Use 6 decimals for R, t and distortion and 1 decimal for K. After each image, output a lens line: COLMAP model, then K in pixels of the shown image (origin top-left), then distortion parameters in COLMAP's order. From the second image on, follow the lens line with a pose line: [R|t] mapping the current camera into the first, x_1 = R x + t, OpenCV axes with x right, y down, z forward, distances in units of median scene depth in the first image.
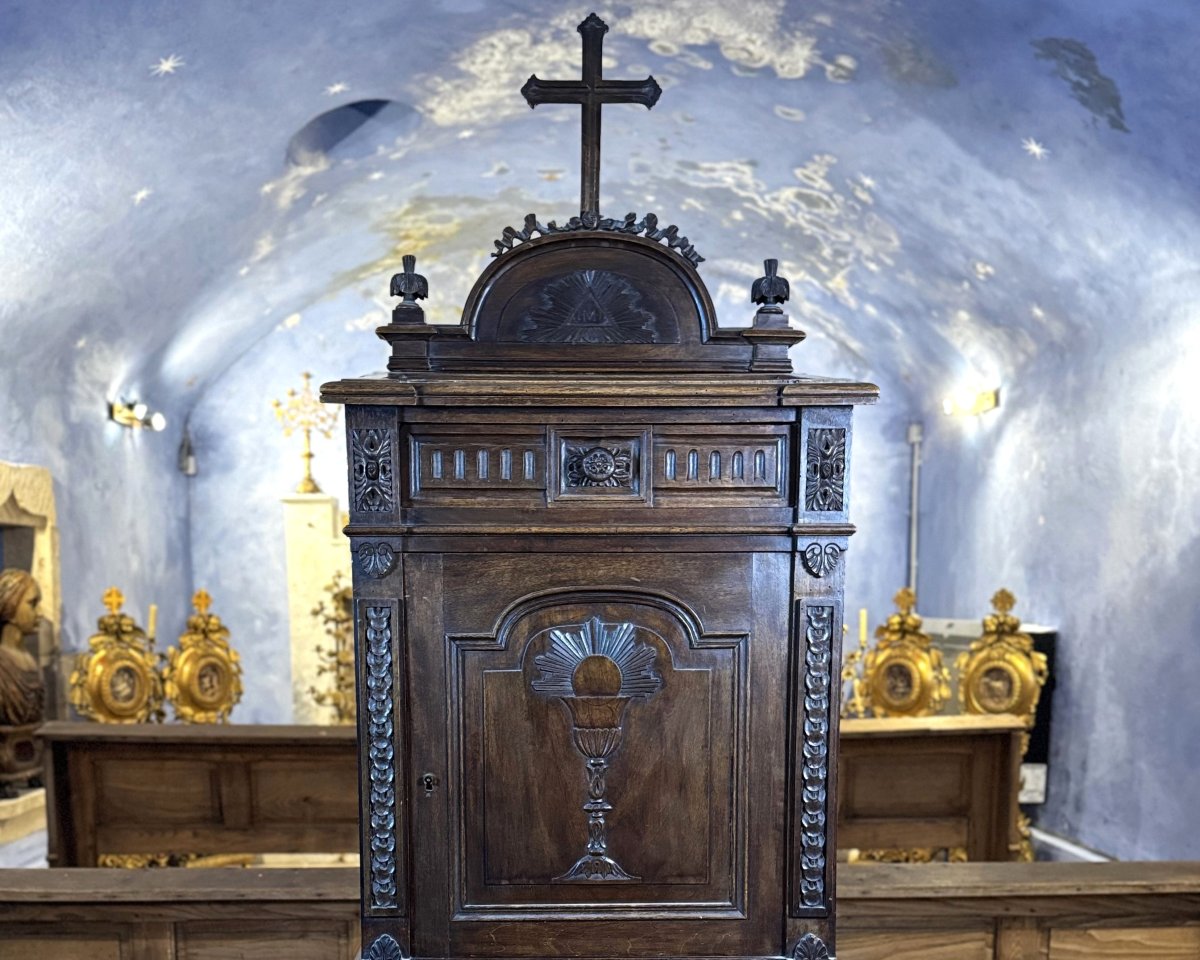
lens RADIAL K [[1278.2, 0, 548.5], [0, 1278.2, 760.0], [0, 0, 1]] dist [0.005087, -0.042280]
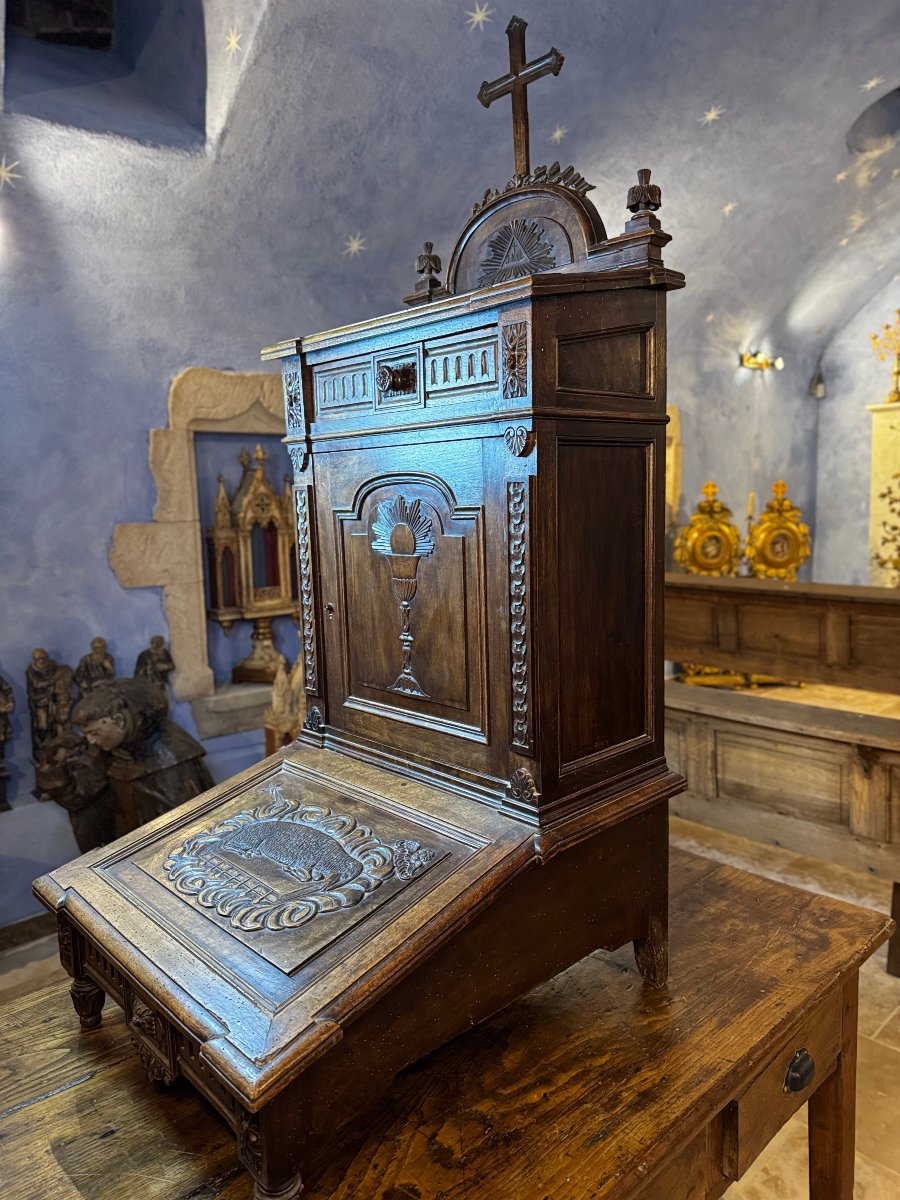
lens RADIAL K [[854.5, 0, 450.0], [0, 854.5, 600.0], [0, 0, 1]] dist [-0.003079, -0.002059]
pose [[0.676782, 0.069161, -0.732928, 0.211493], [-0.068199, 0.997186, 0.031122, -0.009880], [0.733018, 0.028922, 0.679594, 0.128049]]
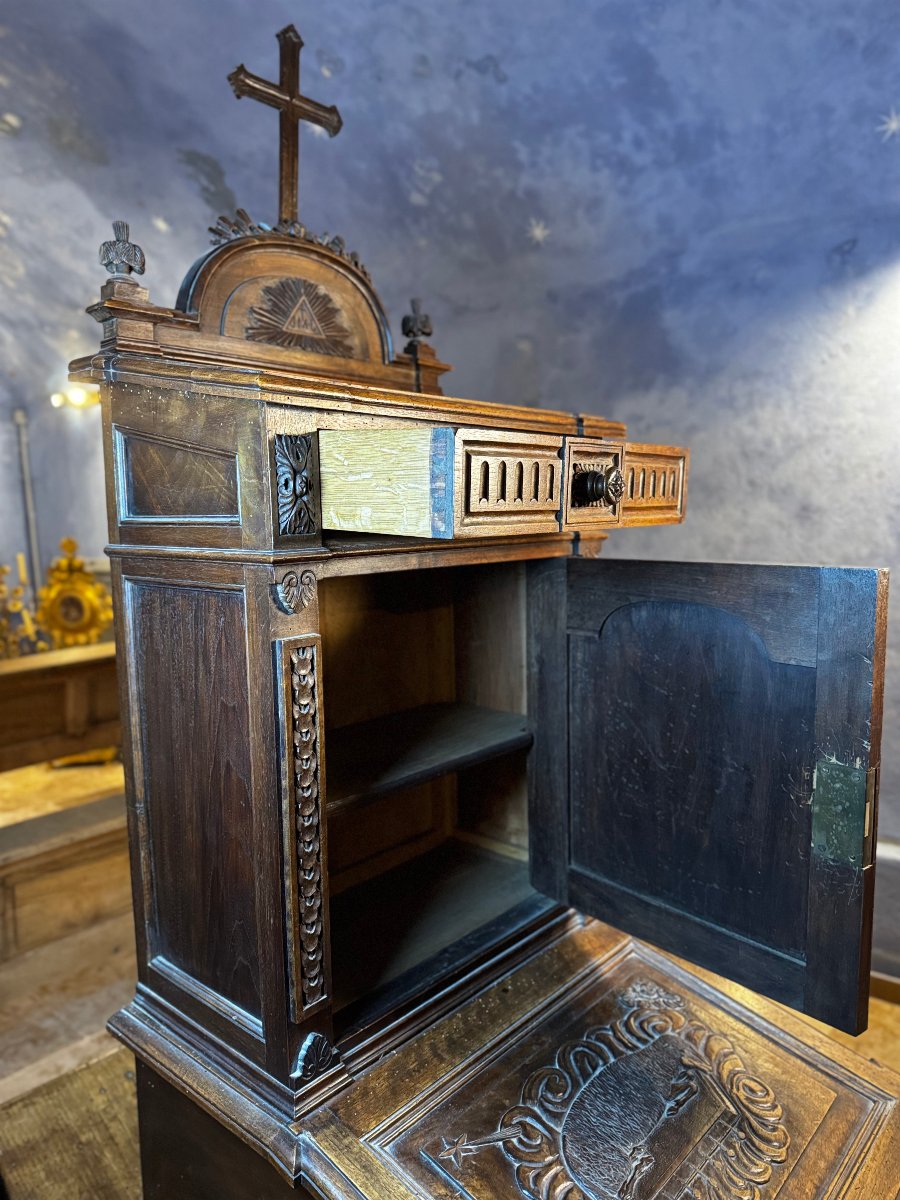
lens RADIAL K [[854.5, 0, 450.0], [0, 854.5, 600.0], [0, 0, 1]] dist [-0.003079, -0.002059]
pose [[0.662881, -0.089914, 0.743306, -0.134822], [0.119935, 0.992695, 0.013123, -0.042131], [-0.739056, 0.080449, 0.668823, 0.159829]]
